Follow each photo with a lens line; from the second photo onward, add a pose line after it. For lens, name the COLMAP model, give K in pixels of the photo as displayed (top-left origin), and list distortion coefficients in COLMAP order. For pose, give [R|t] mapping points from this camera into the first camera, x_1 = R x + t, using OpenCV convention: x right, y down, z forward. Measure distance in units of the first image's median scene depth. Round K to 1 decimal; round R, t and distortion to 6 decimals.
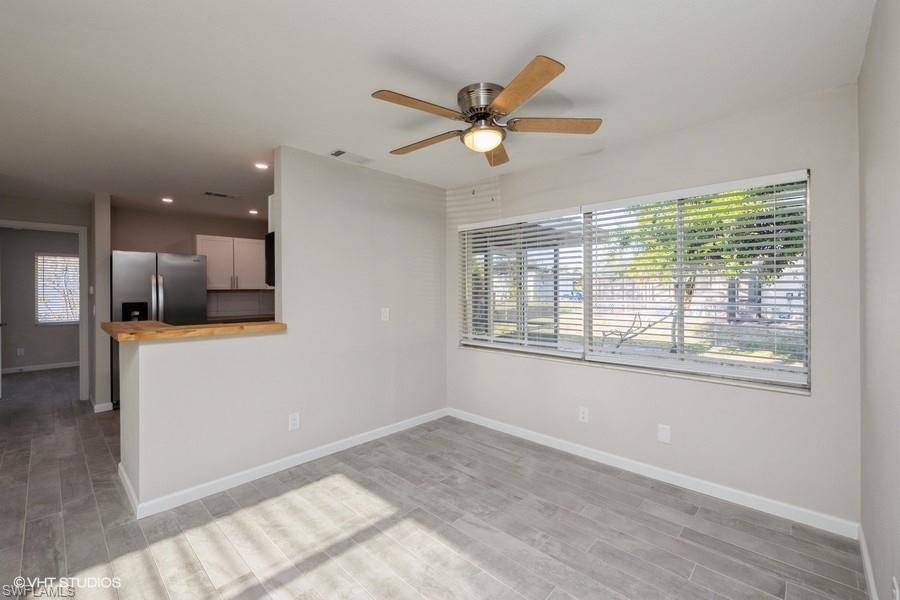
lens RADIAL K [[374.6, 0, 449.4], [0, 374.6, 297.3], [0, 0, 1]] dist [-0.000143, 0.000007]
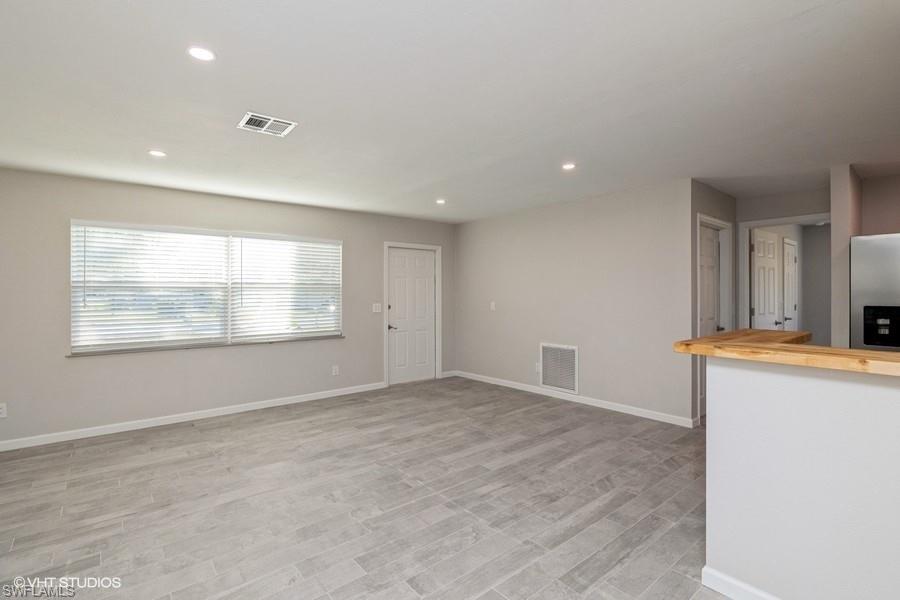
lens RADIAL K [[421.7, 0, 450.3], [0, 421.7, 291.4], [0, 0, 1]] dist [0.004428, 0.000371]
pose [[-0.133882, -0.001396, -0.990996, 0.116236], [-0.006825, 0.999977, -0.000487, -0.014637], [0.990974, 0.006699, -0.133889, 0.589605]]
